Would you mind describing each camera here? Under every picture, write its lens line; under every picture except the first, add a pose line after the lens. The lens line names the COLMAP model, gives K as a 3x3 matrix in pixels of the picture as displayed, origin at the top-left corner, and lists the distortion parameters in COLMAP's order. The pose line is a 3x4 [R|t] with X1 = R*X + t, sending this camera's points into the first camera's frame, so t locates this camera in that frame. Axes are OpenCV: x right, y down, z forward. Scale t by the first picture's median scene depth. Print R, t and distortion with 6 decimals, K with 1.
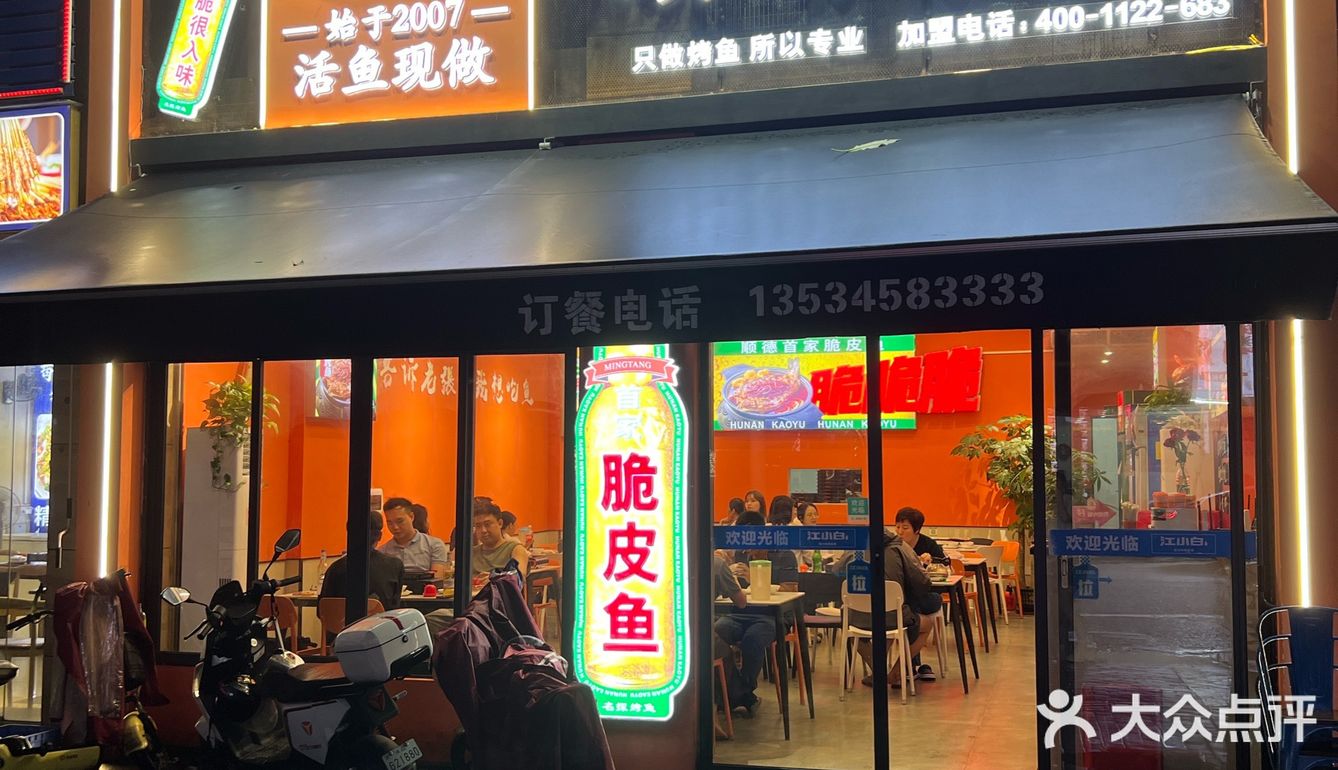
lens RADIAL K [[1355.1, 0, 669.0], [0, 1355.1, 385.0], [0, 0, 1]] dist [0.114703, -0.314039]
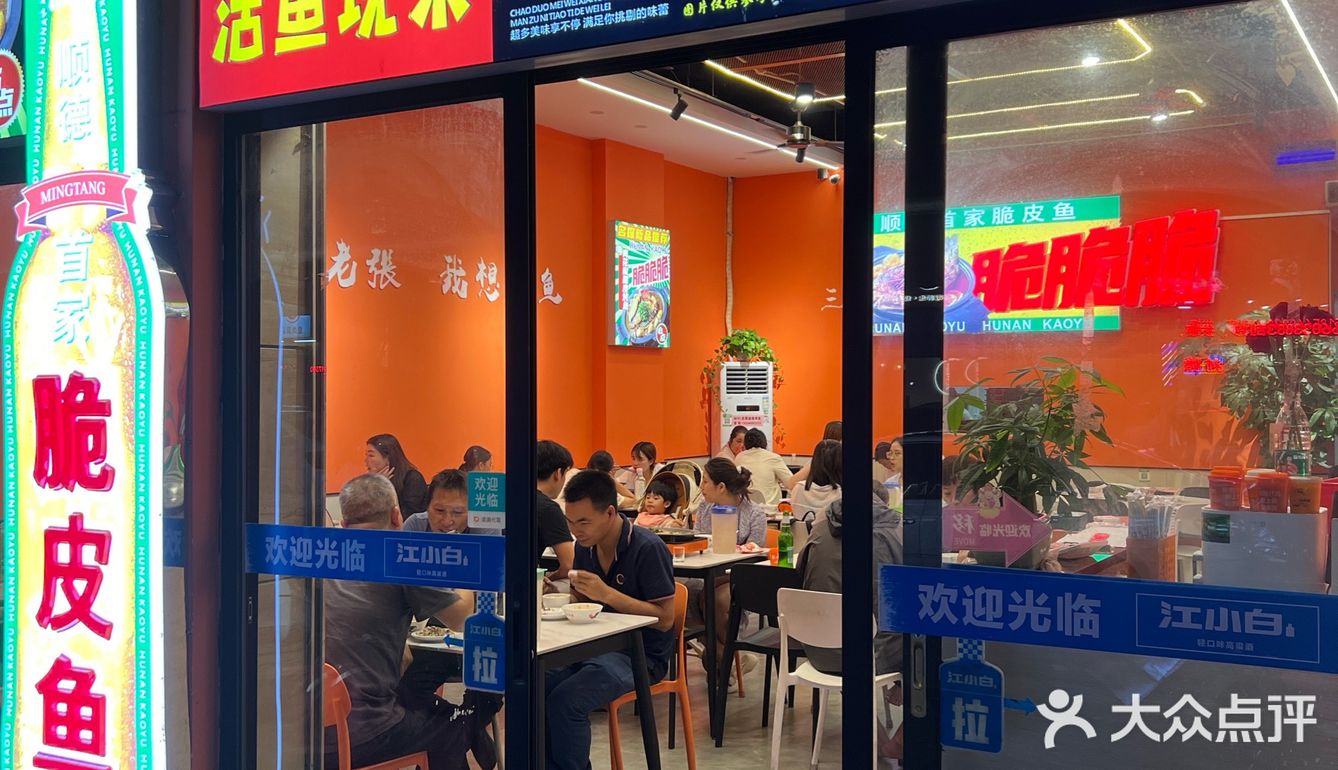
lens RADIAL K [[1355.1, 0, 669.0], [0, 1355.1, 385.0], [0, 0, 1]] dist [0.114703, -0.314039]
pose [[0.967880, -0.000180, -0.251412, 0.302024], [0.016579, 0.997869, 0.063111, 0.027551], [0.250864, -0.065252, 0.965820, 0.582467]]
